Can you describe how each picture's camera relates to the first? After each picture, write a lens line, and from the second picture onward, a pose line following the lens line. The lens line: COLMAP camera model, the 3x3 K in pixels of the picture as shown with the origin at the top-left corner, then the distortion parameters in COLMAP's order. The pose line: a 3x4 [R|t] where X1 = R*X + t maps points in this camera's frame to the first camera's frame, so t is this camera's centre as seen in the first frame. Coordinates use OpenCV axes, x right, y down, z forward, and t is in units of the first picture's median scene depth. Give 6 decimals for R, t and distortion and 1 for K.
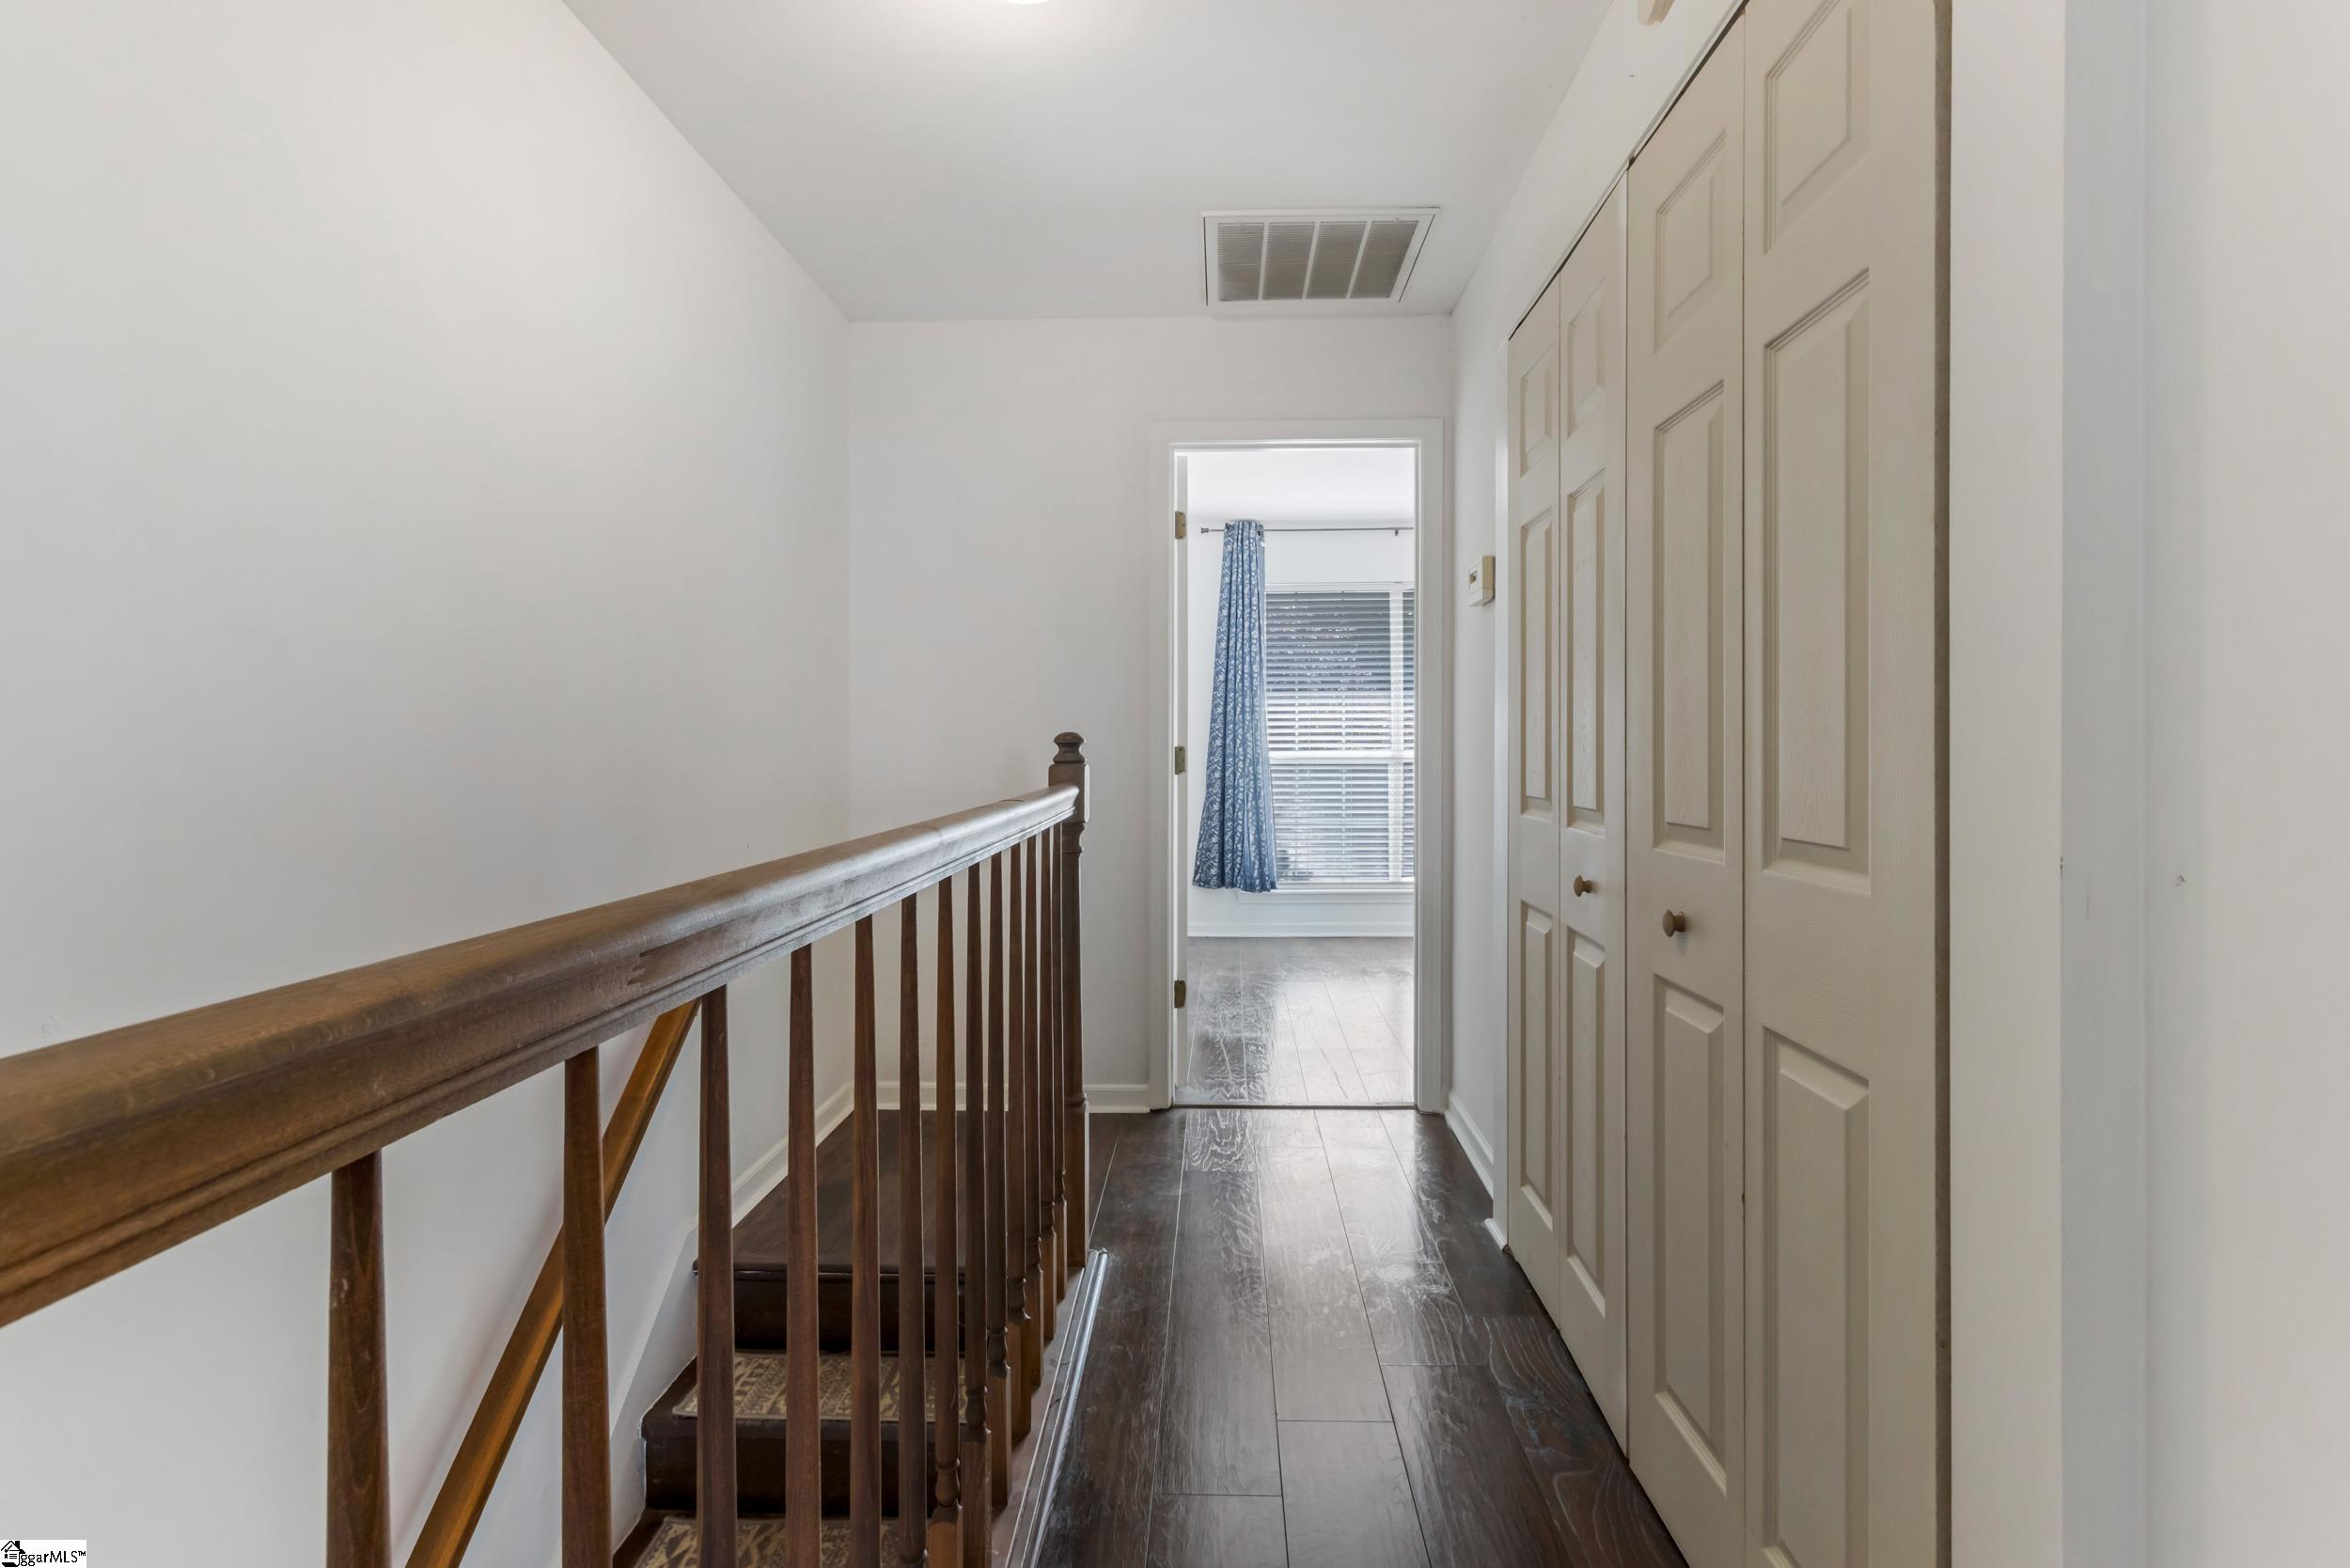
lens RADIAL K [[1142.9, 0, 1175.3], [0, 1142.9, 743.8], [0, 0, 1]] dist [0.001592, 0.001266]
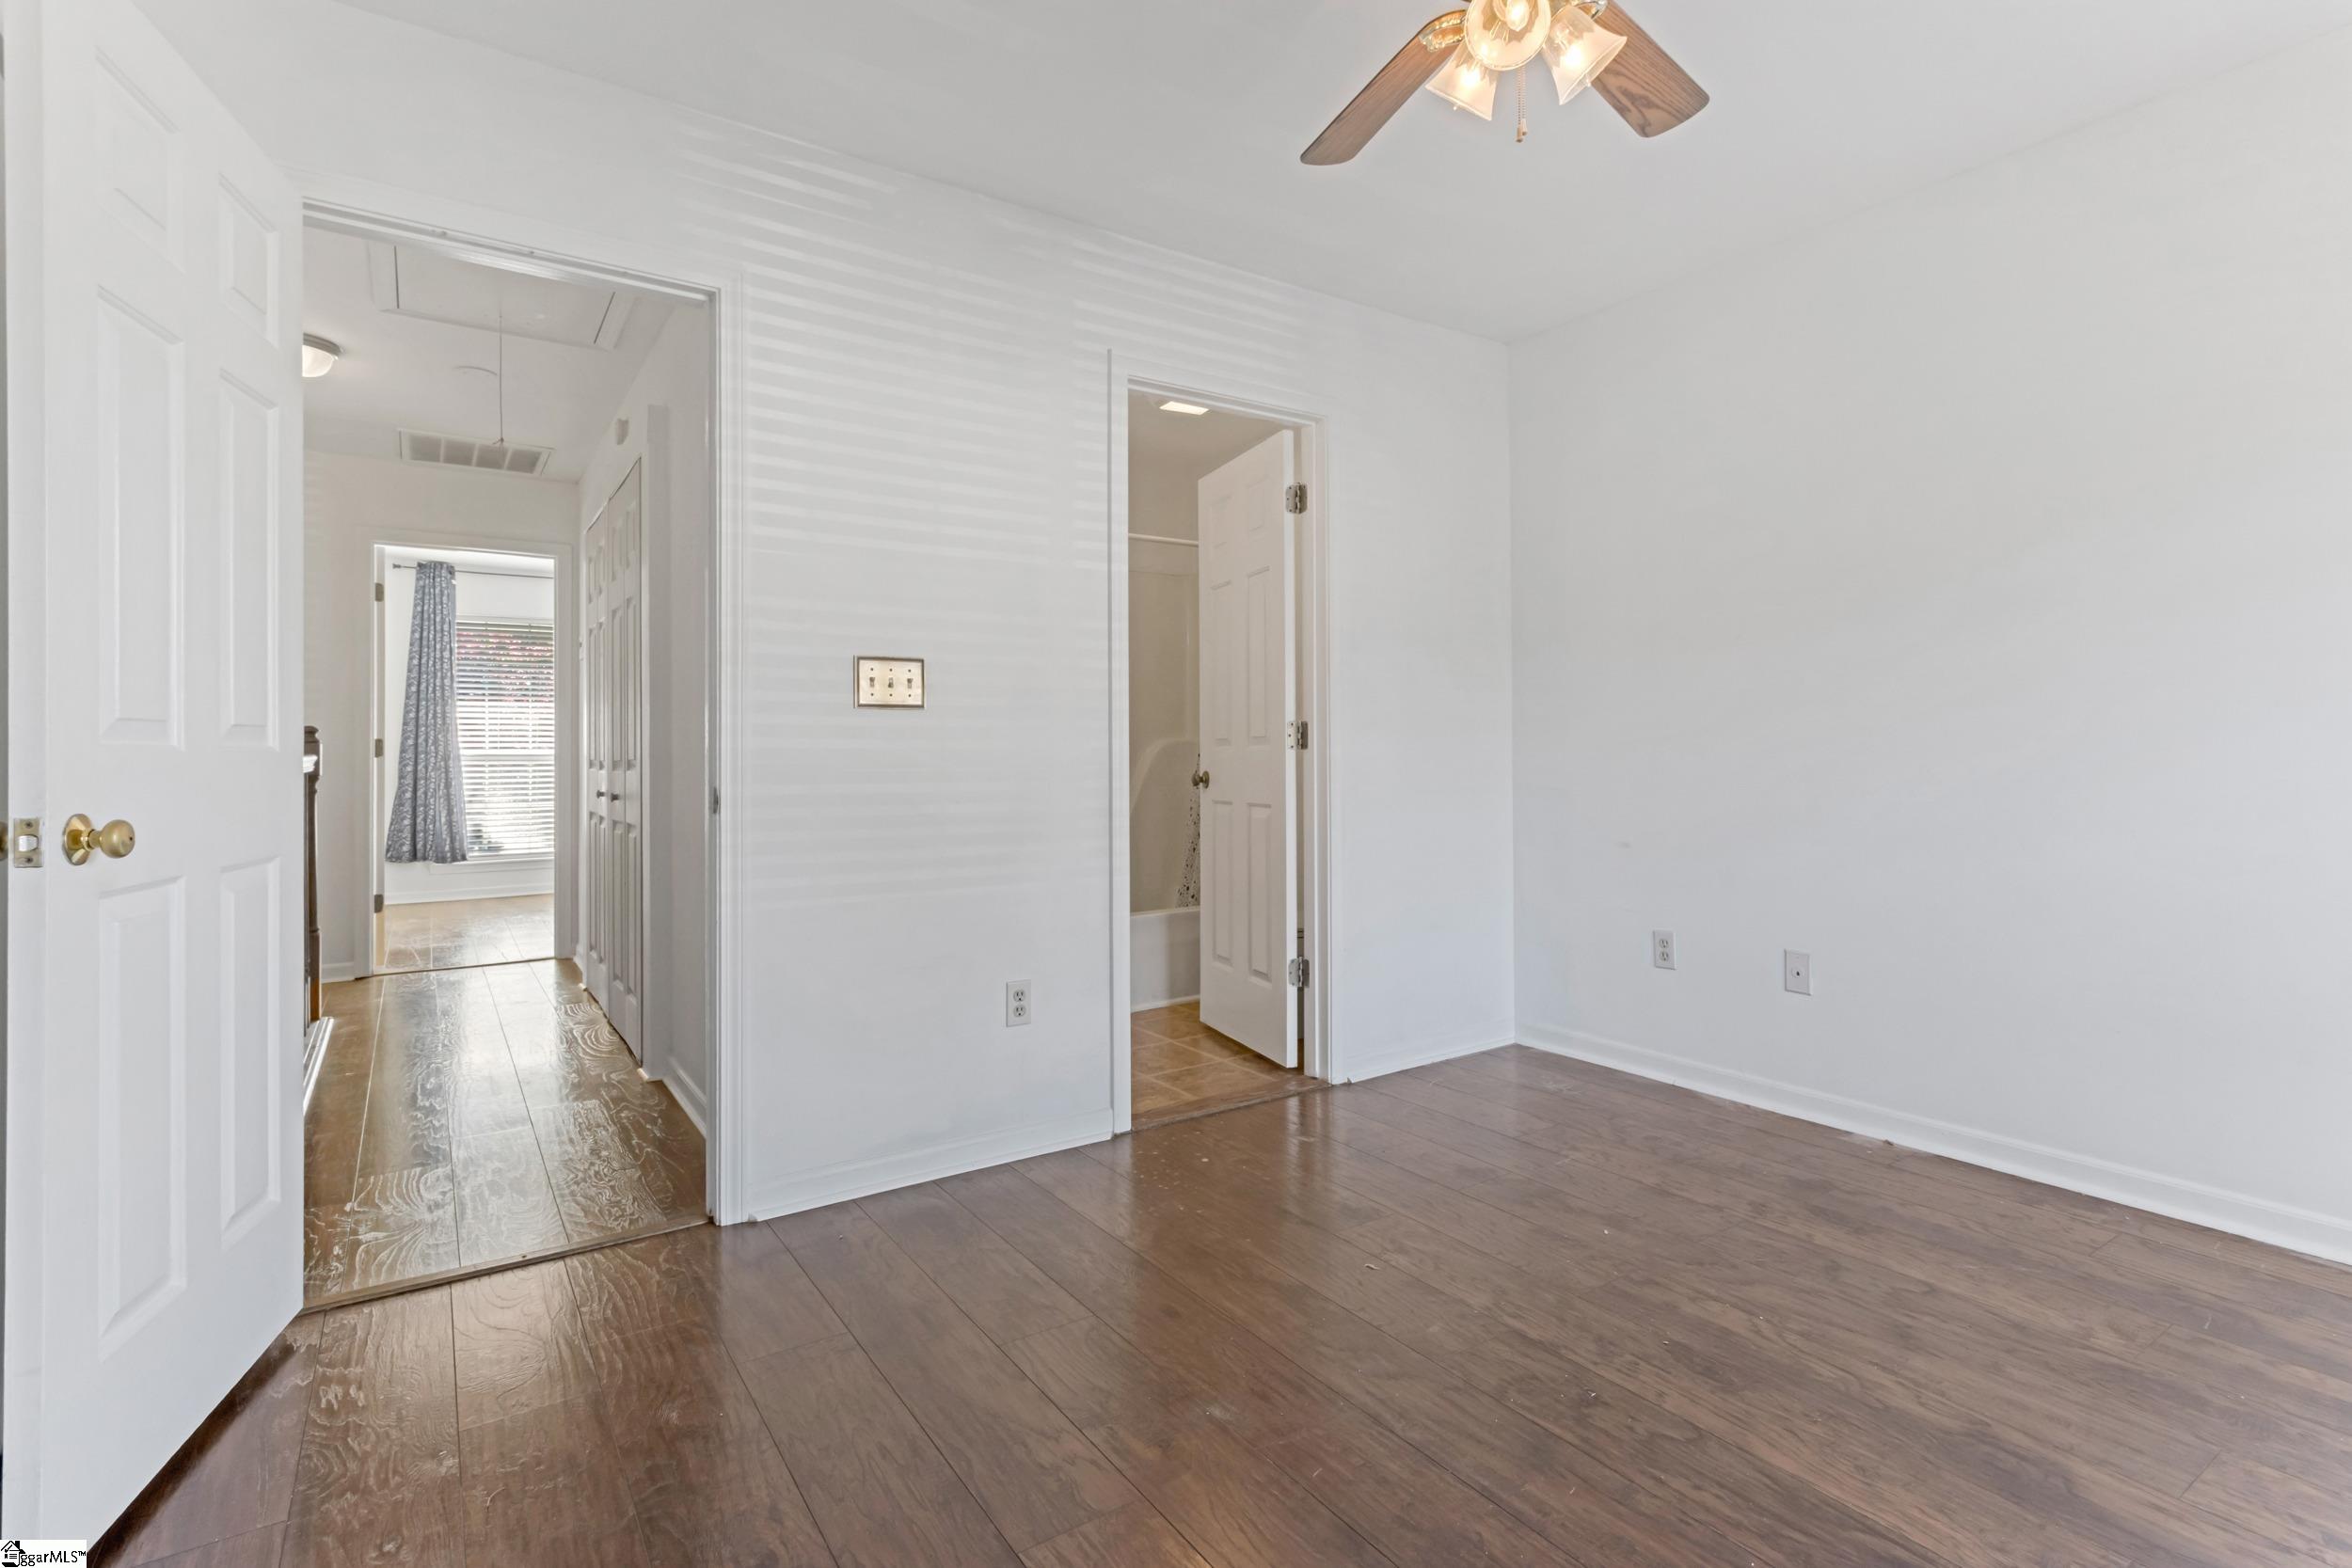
lens RADIAL K [[1143.7, 0, 1190.3], [0, 1143.7, 746.3], [0, 0, 1]] dist [0.001592, 0.001266]
pose [[0.805295, 0.000747, 0.592874, -0.016432], [0.003791, 0.999972, -0.006409, 0.014522], [-0.592863, 0.007409, 0.805270, -0.474241]]
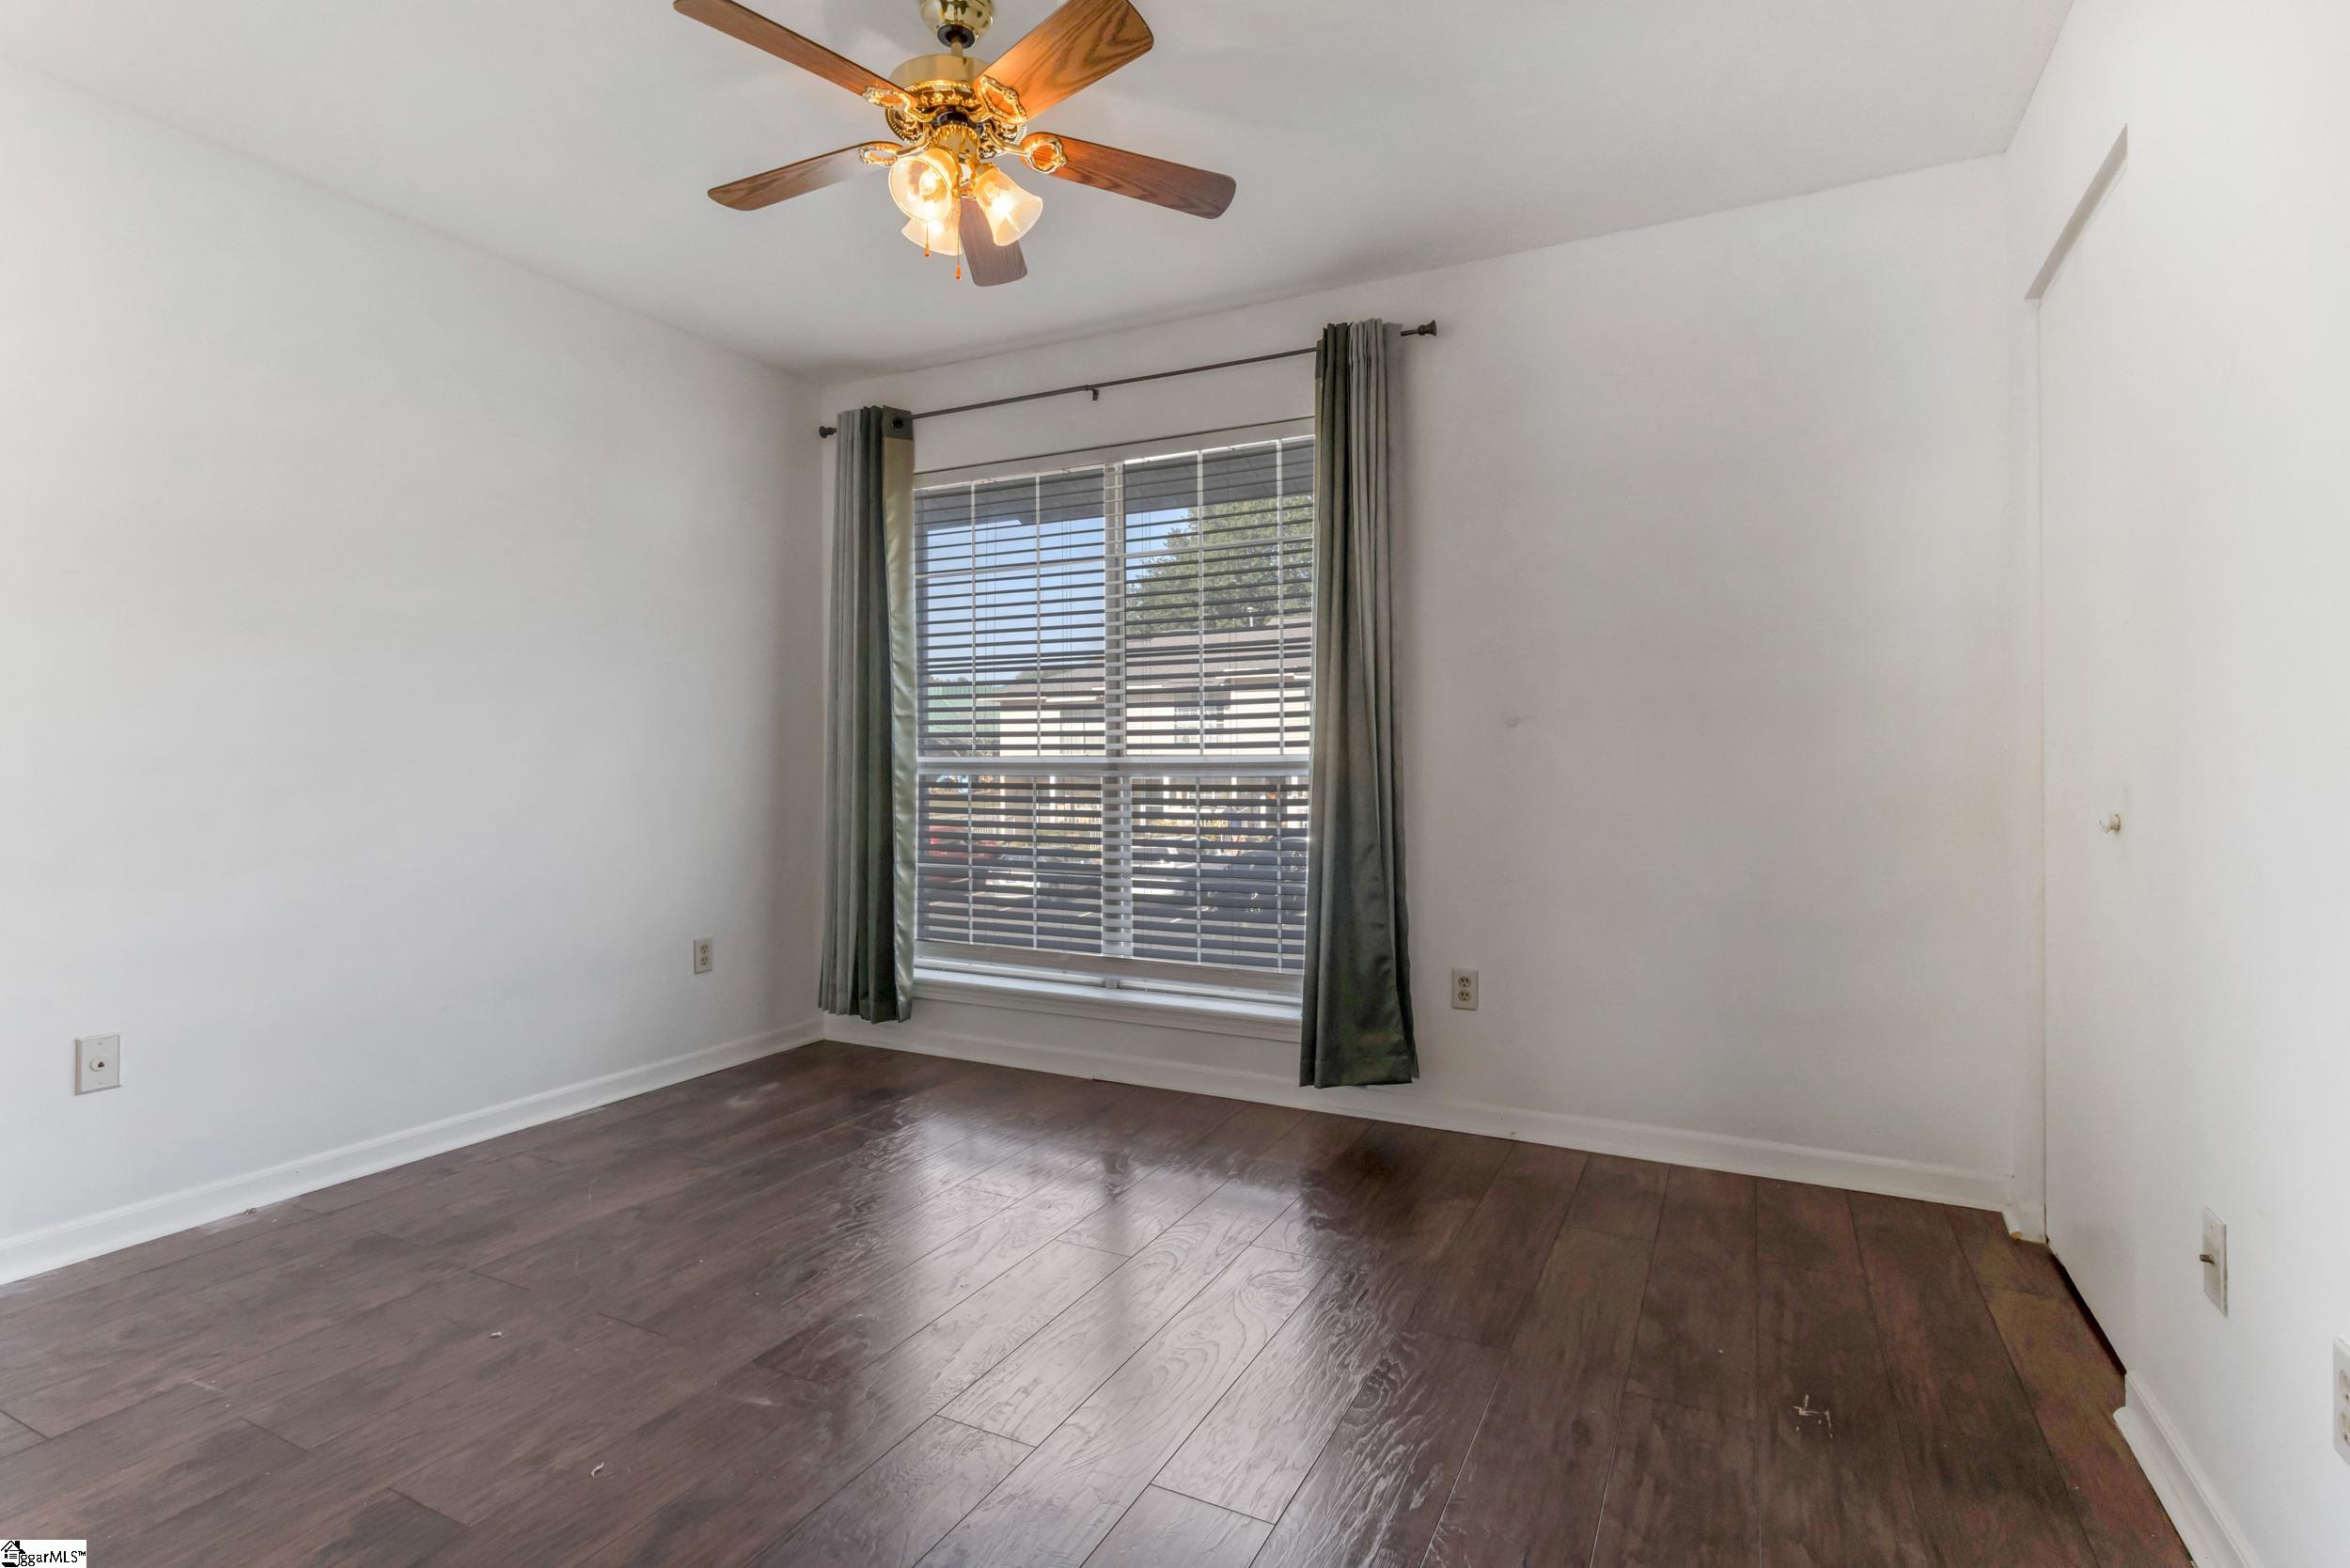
lens RADIAL K [[1142.9, 0, 1164.6], [0, 1142.9, 777.2], [0, 0, 1]] dist [0.001592, 0.001266]
pose [[-0.914311, 0.002108, 0.405008, 0.253564], [0.004861, 0.999972, 0.005770, 0.023501], [-0.404984, 0.007244, -0.914295, 3.159623]]
